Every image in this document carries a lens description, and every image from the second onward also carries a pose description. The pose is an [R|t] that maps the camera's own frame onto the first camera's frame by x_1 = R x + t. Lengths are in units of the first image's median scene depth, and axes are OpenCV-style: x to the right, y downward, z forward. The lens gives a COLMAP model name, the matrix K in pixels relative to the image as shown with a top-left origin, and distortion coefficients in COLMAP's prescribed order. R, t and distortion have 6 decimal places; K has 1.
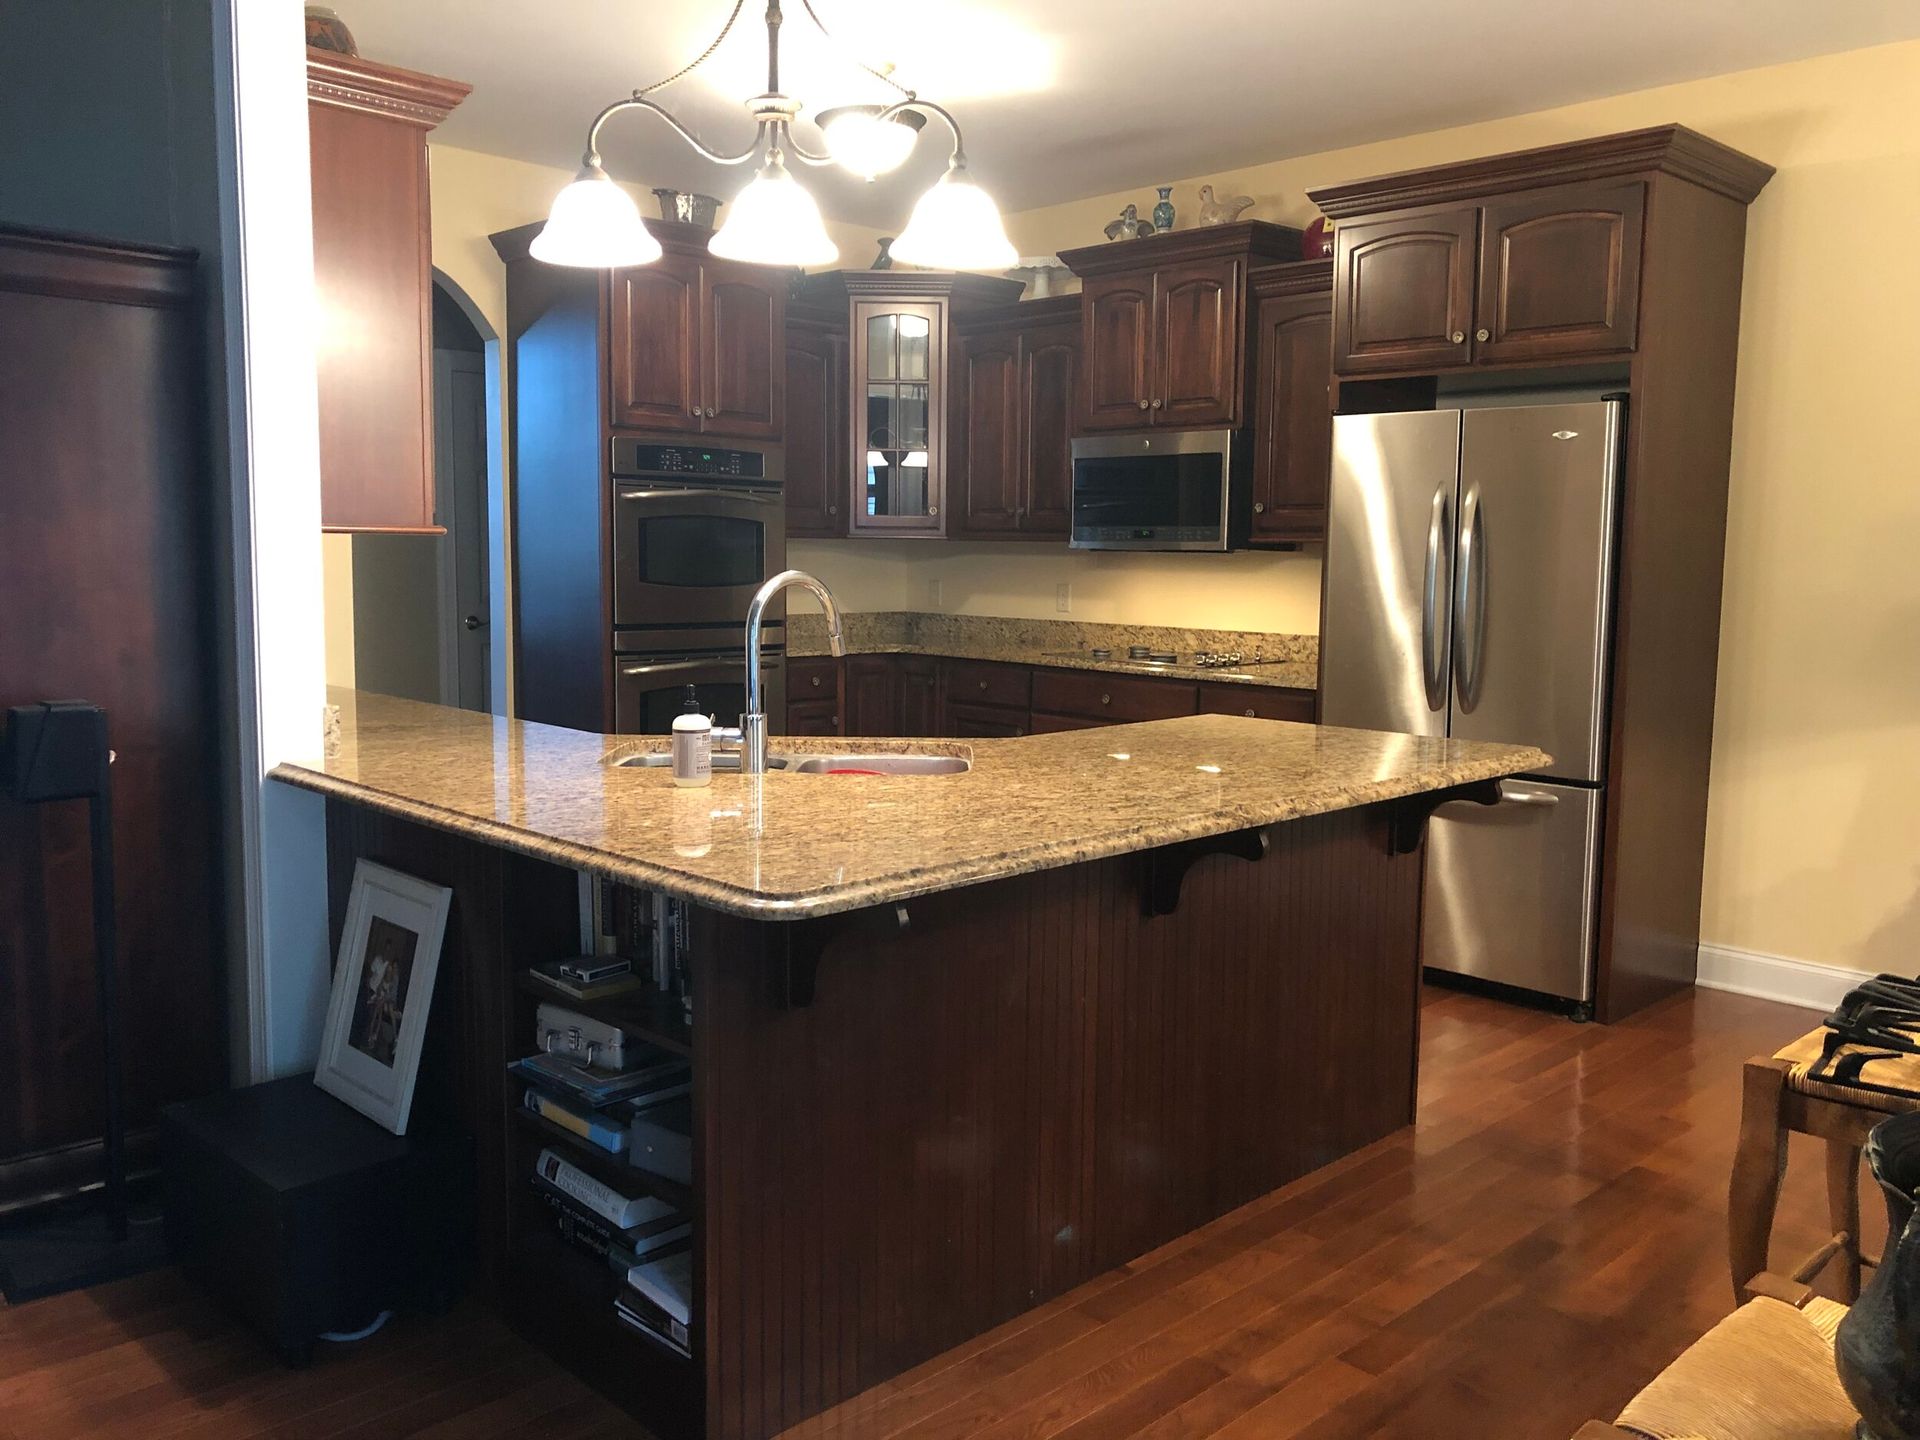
lens RADIAL K [[1580.3, 0, 964.0], [0, 1580.3, 721.6], [0, 0, 1]] dist [0.040722, -0.045908]
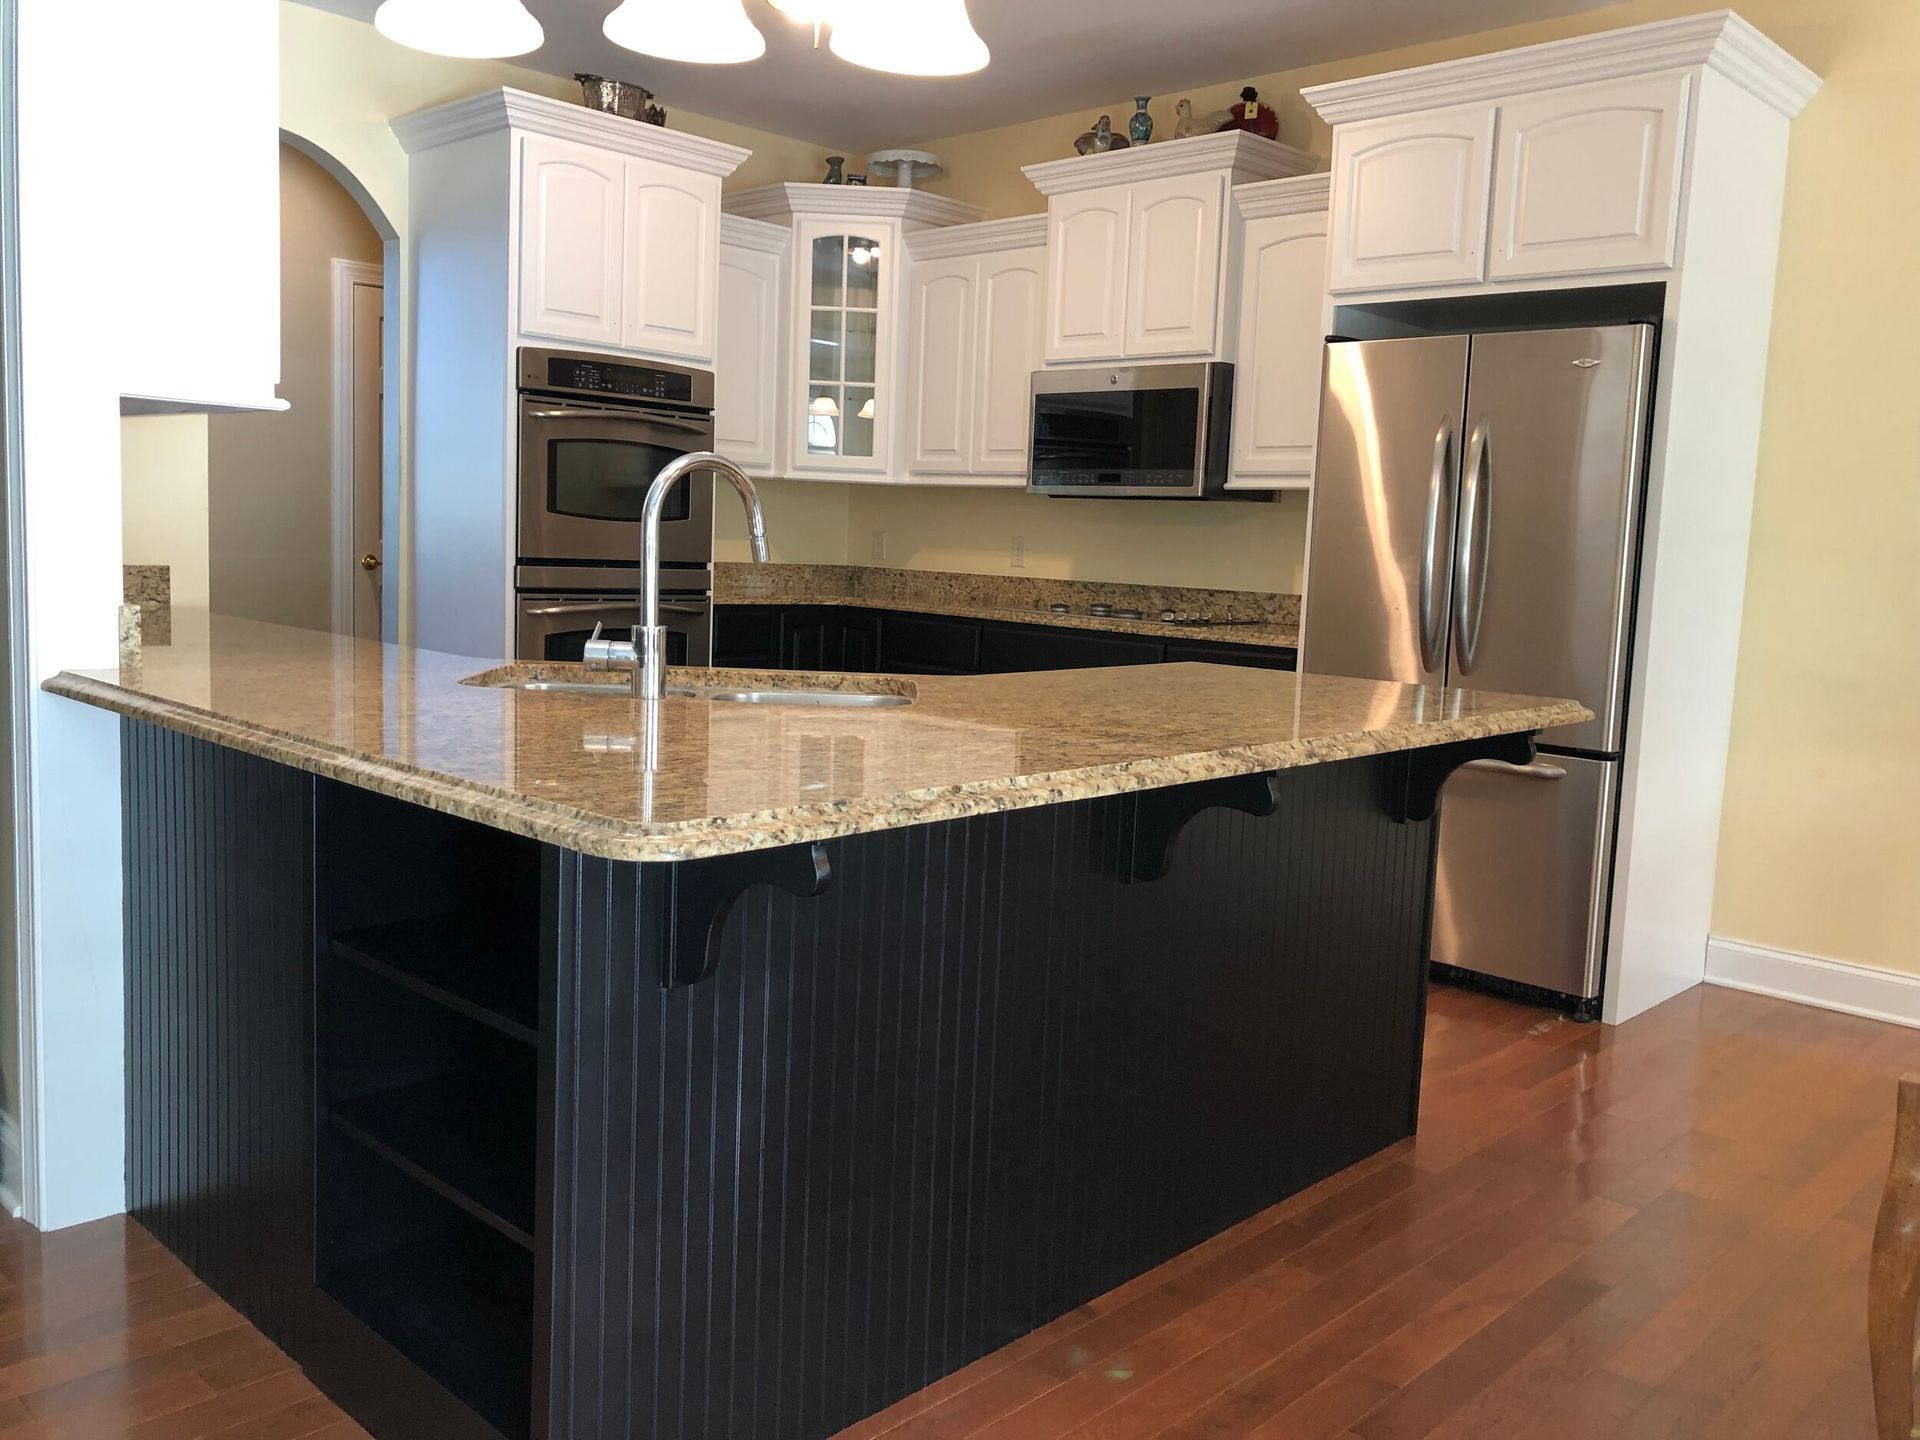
lens RADIAL K [[1580.3, 0, 956.6], [0, 1580.3, 714.7], [0, 0, 1]] dist [0.040722, -0.045908]
pose [[0.999203, 0.024343, 0.031628, 0.000065], [-0.024433, 0.999698, 0.002450, 0.029875], [-0.031559, -0.003221, 0.999497, 0.151940]]
